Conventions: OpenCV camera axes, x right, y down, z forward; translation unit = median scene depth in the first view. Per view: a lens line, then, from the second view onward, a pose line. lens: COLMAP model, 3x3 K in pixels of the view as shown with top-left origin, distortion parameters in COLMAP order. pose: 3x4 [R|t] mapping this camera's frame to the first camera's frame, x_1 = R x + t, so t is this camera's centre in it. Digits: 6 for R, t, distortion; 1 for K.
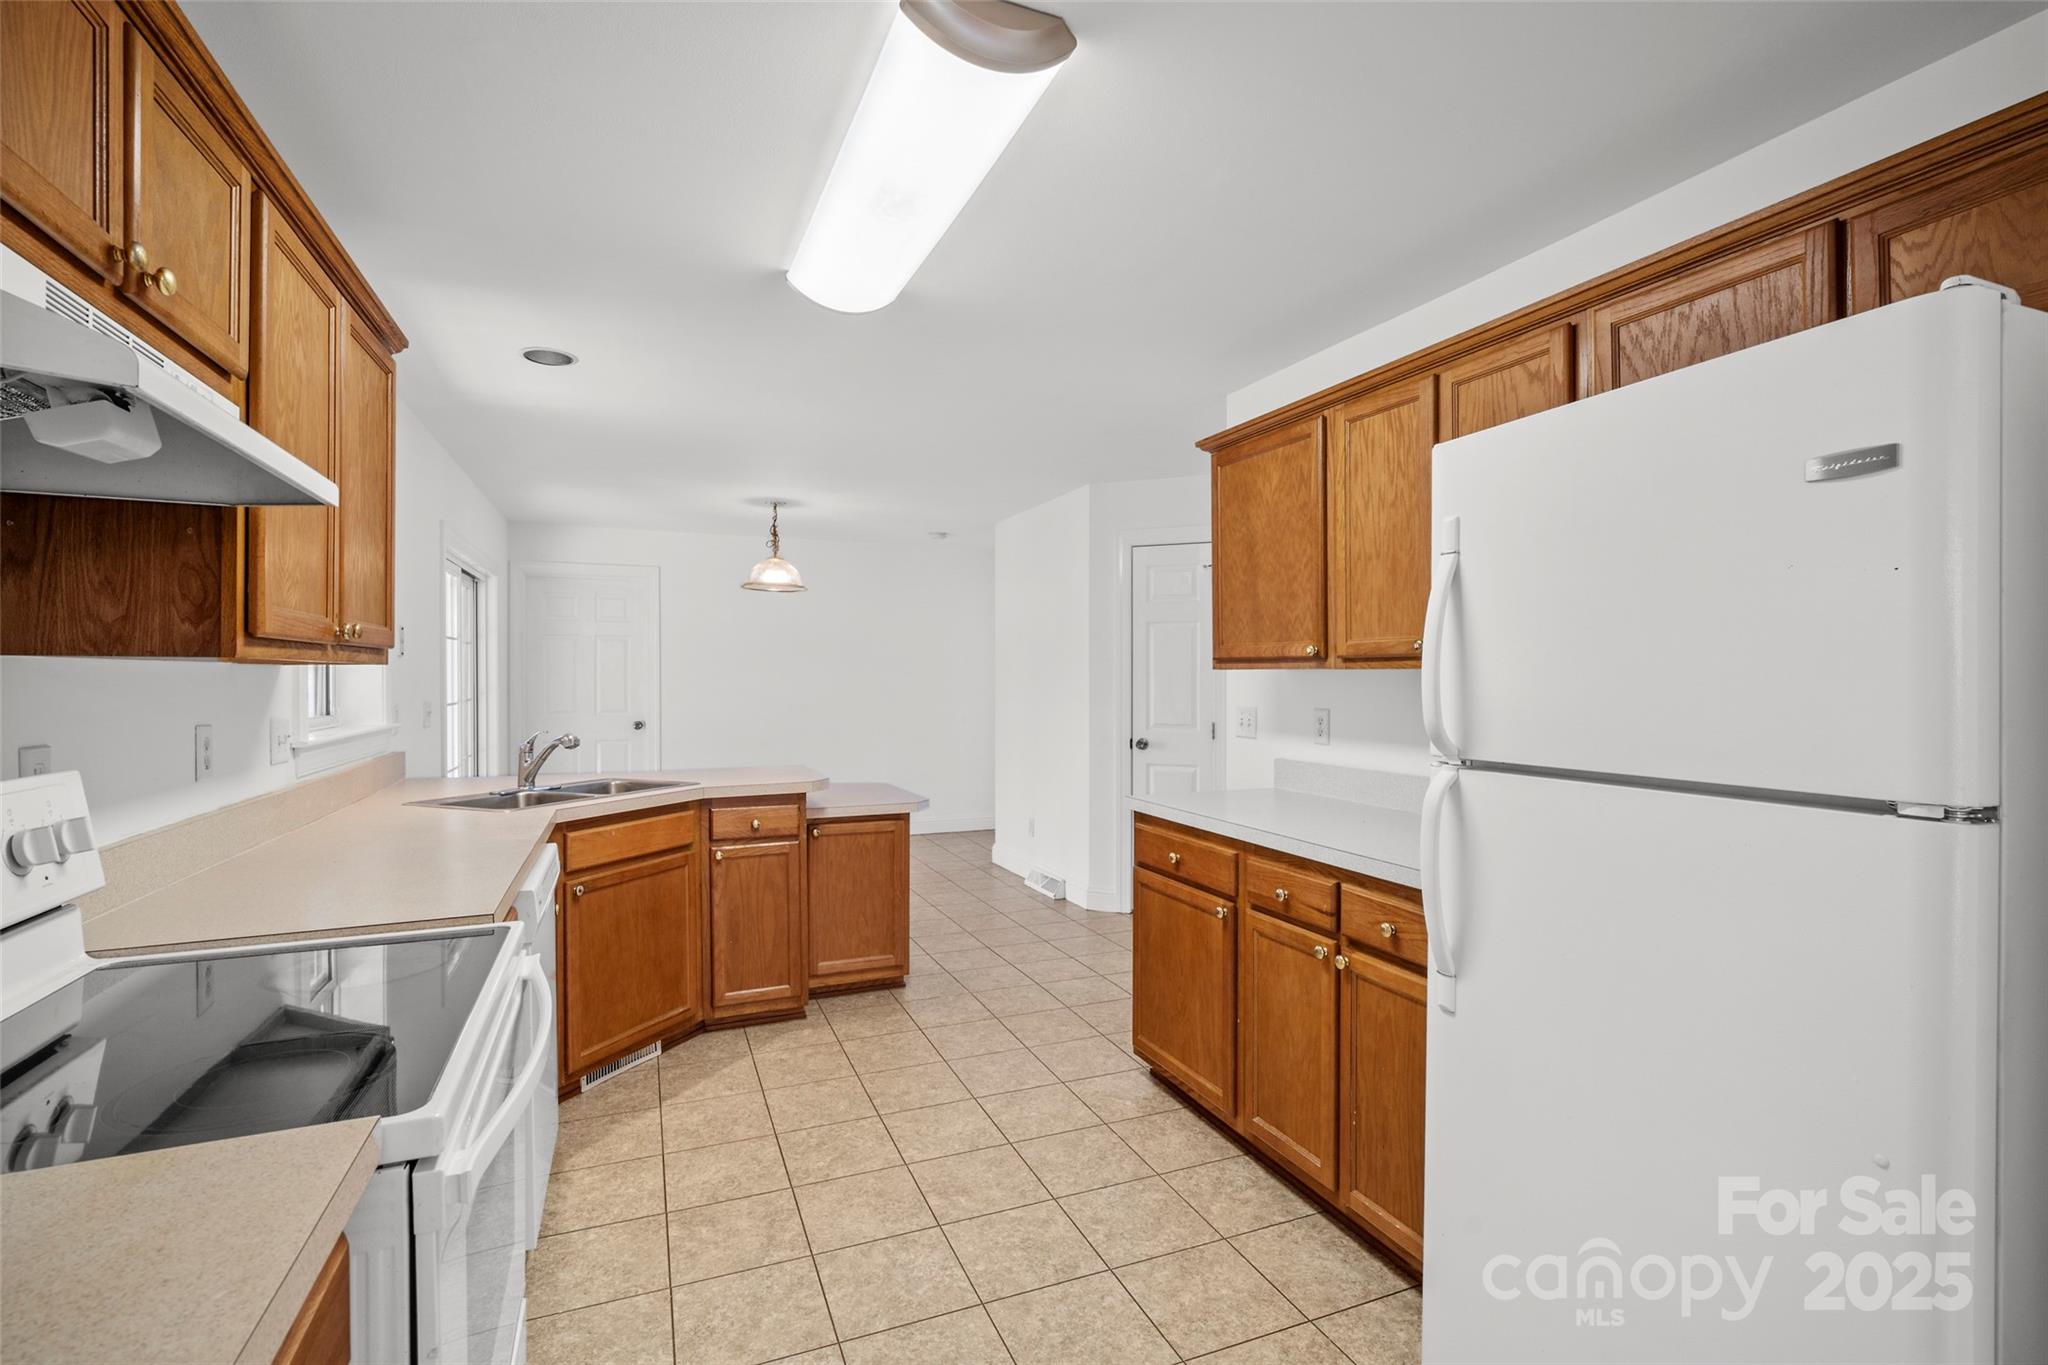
lens RADIAL K [[928.7, 0, 1040.9], [0, 928.7, 670.8], [0, 0, 1]] dist [-0.003906, 0.000791]
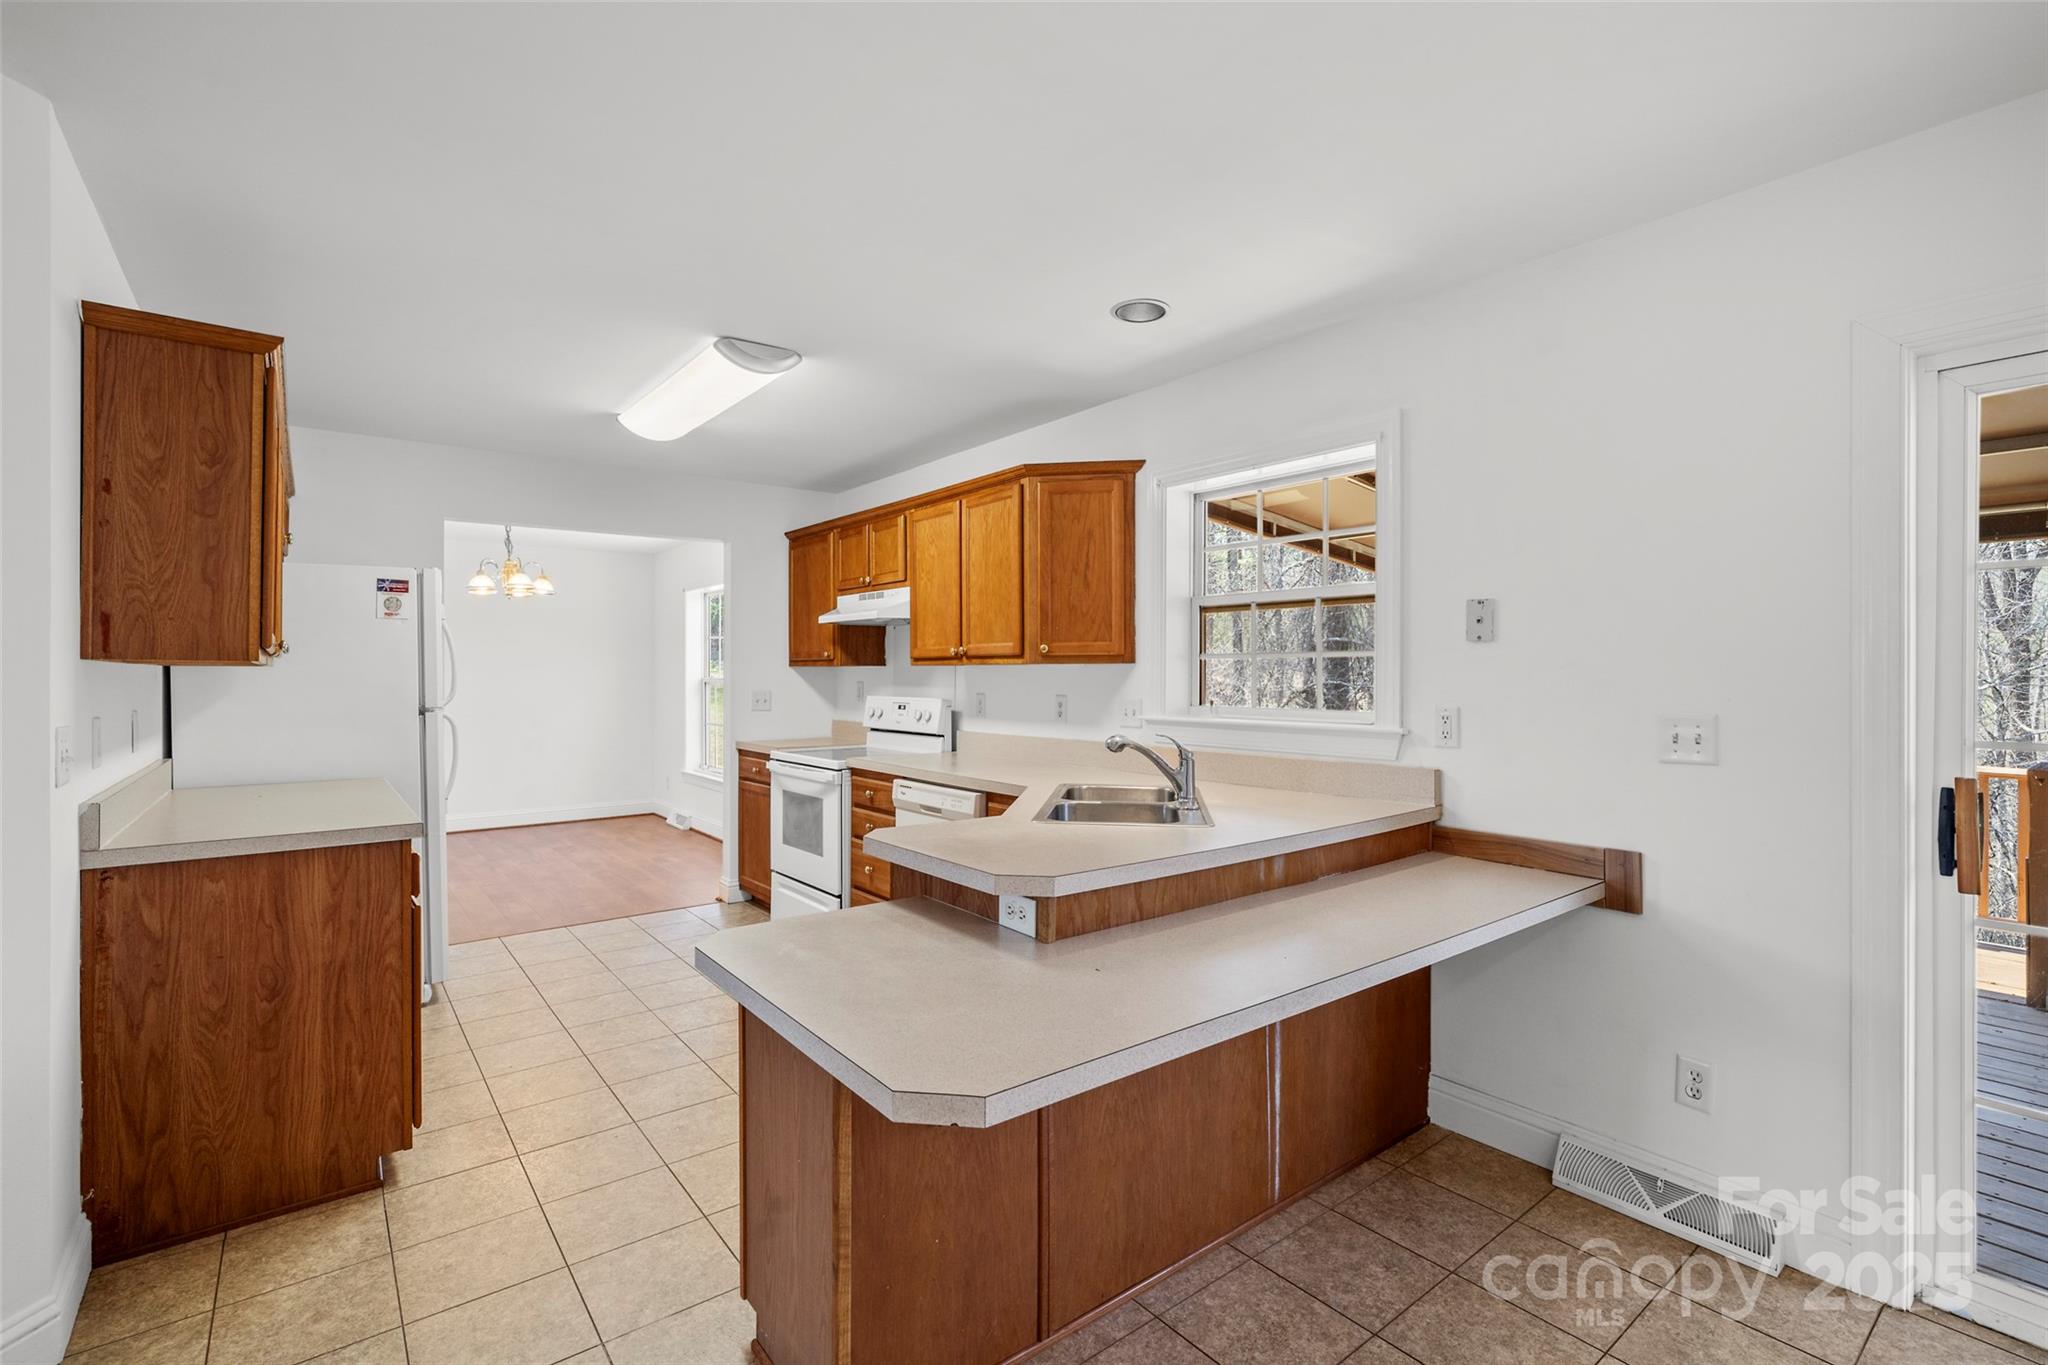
lens RADIAL K [[928.7, 0, 1024.6], [0, 928.7, 676.5], [0, 0, 1]] dist [-0.003906, 0.000791]
pose [[-0.968883, -0.000512, -0.247517, -0.218502], [0.000771, 0.999987, -0.005085, 0.018841], [0.247517, -0.005117, -0.968870, 1.986095]]
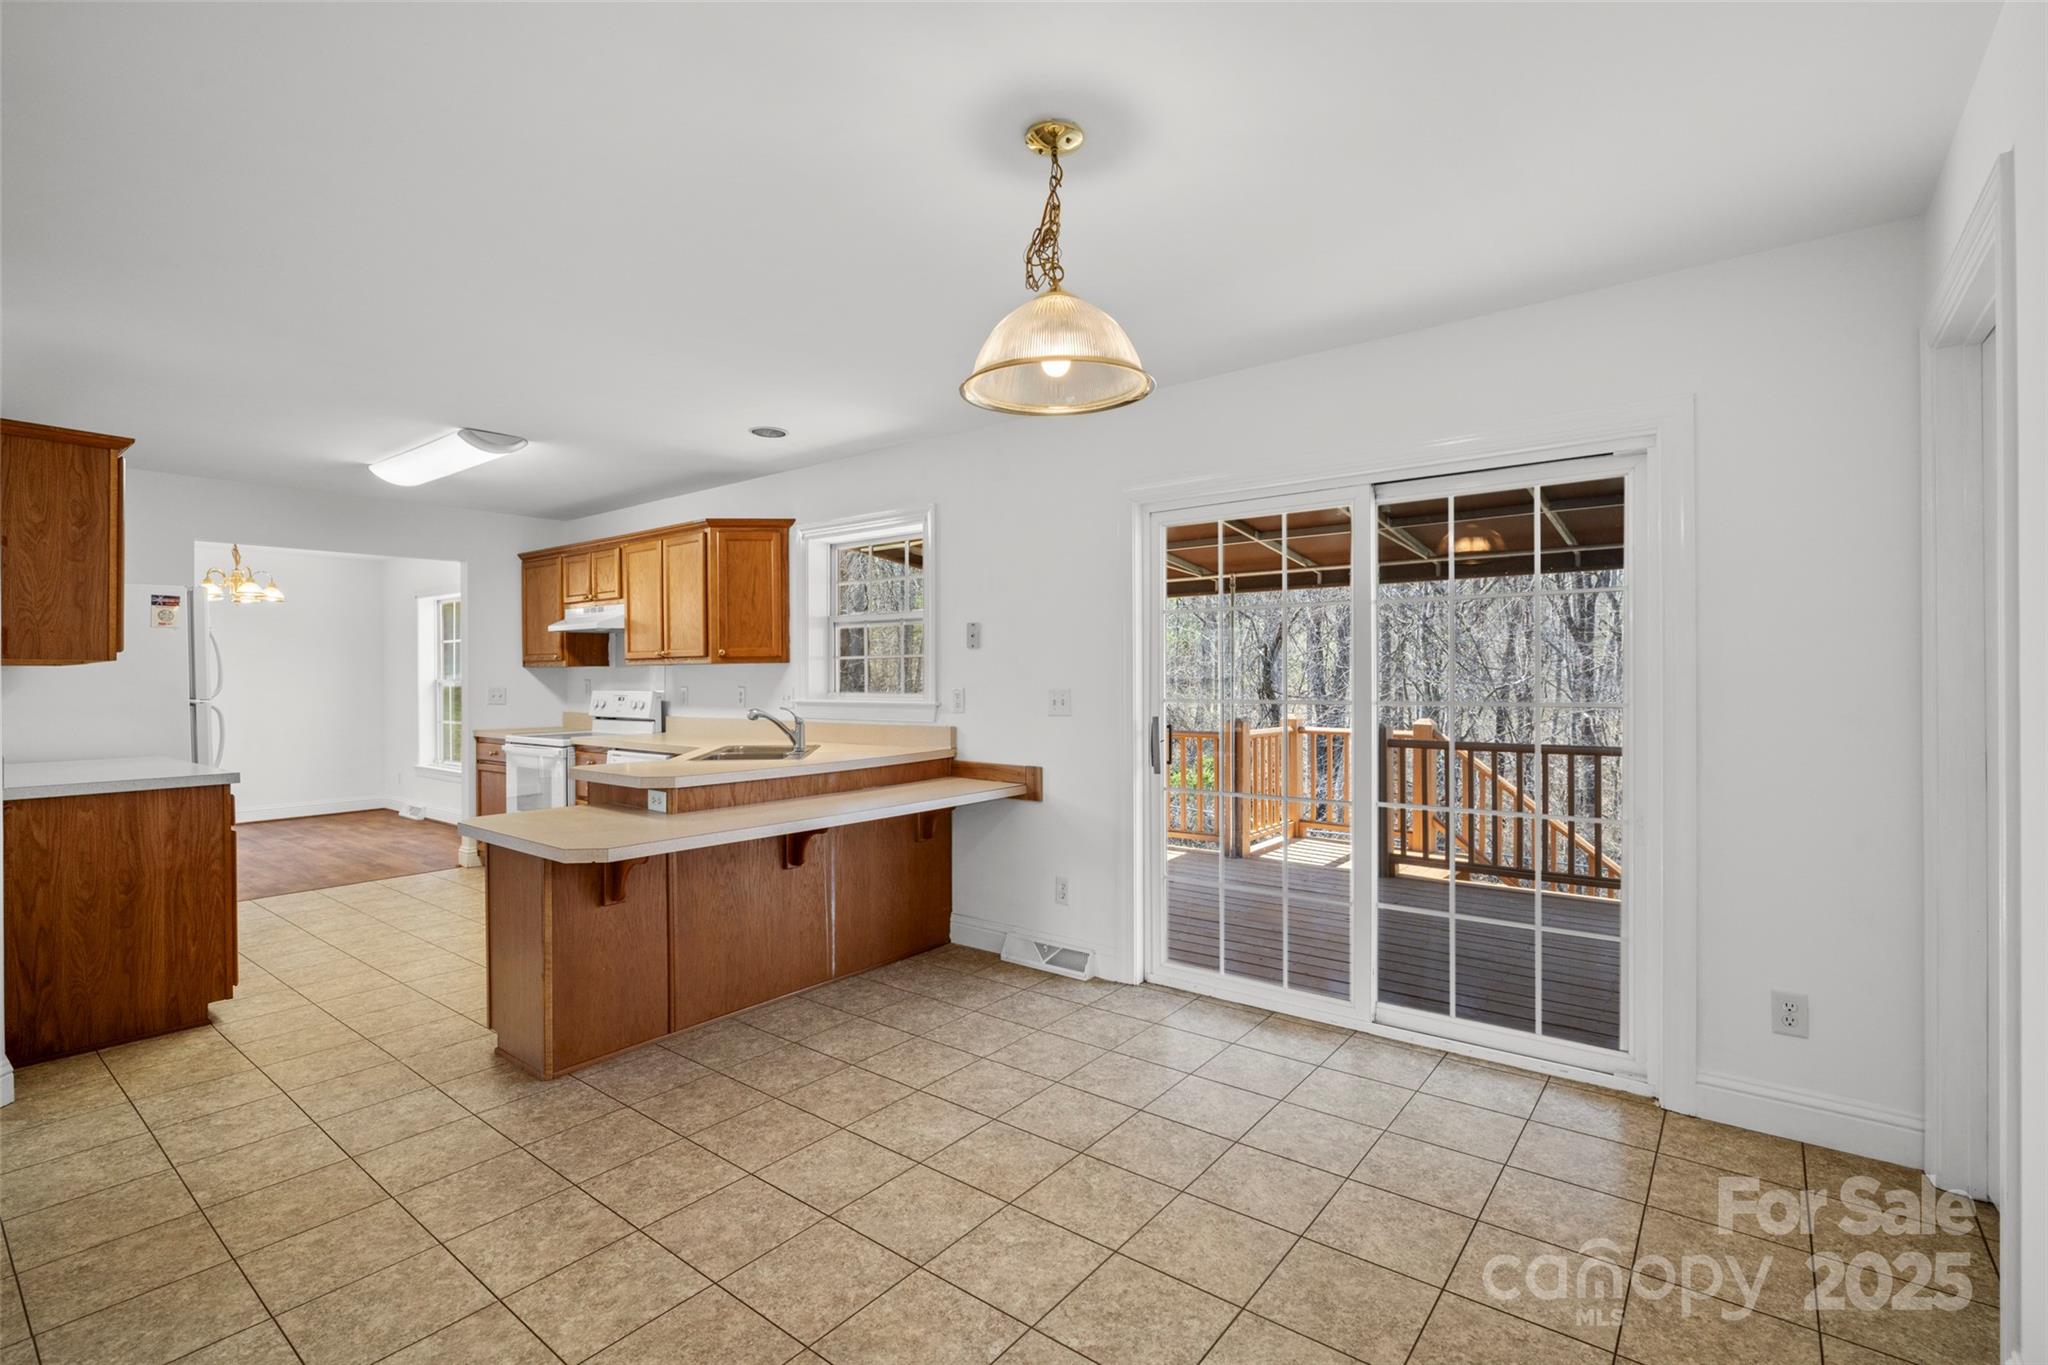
lens RADIAL K [[928.7, 0, 1021.5], [0, 928.7, 682.0], [0, 0, 1]] dist [-0.003906, 0.000791]
pose [[-0.882300, 0.005986, -0.470649, -0.230864], [0.007765, 0.999968, -0.001839, 0.038032], [0.470623, -0.005278, -0.882318, 2.576216]]
